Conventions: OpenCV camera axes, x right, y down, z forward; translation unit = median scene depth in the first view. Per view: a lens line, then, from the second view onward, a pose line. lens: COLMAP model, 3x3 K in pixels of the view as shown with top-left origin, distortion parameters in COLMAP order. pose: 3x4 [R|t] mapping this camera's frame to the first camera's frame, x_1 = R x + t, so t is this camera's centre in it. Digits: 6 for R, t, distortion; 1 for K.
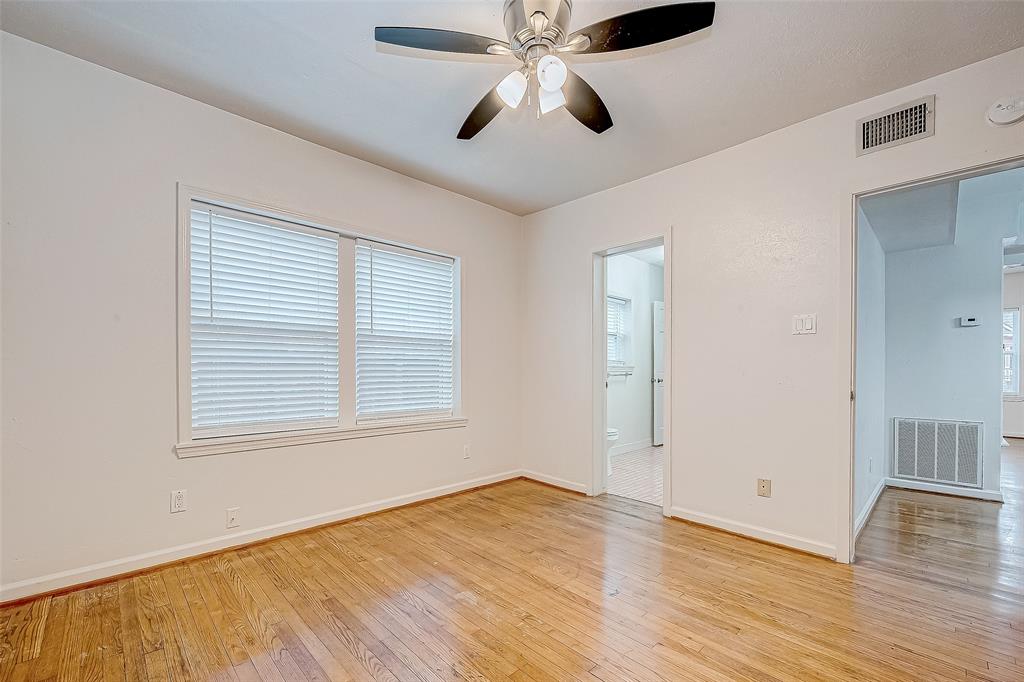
lens RADIAL K [[412.0, 0, 513.3], [0, 412.0, 365.7], [0, 0, 1]] dist [-0.001284, -0.000390]
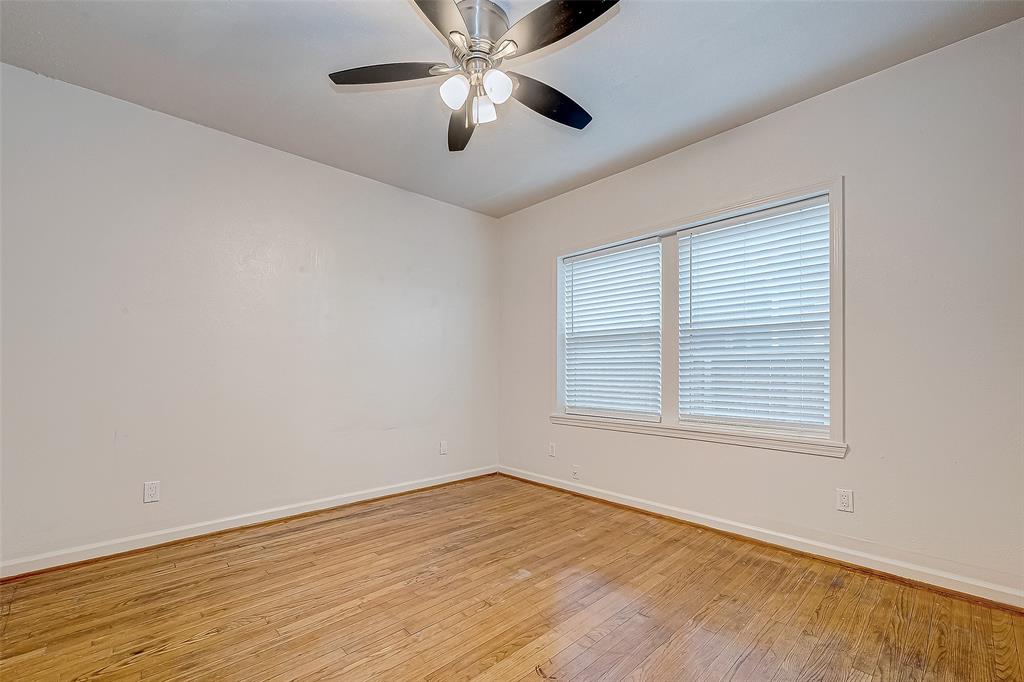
lens RADIAL K [[450.5, 0, 510.6], [0, 450.5, 366.2], [0, 0, 1]] dist [-0.002106, -0.001051]
pose [[-0.021537, -0.007707, -0.999738, 0.787965], [0.011058, 0.999907, -0.007947, 0.011924], [0.999707, -0.011226, -0.021450, 0.722496]]
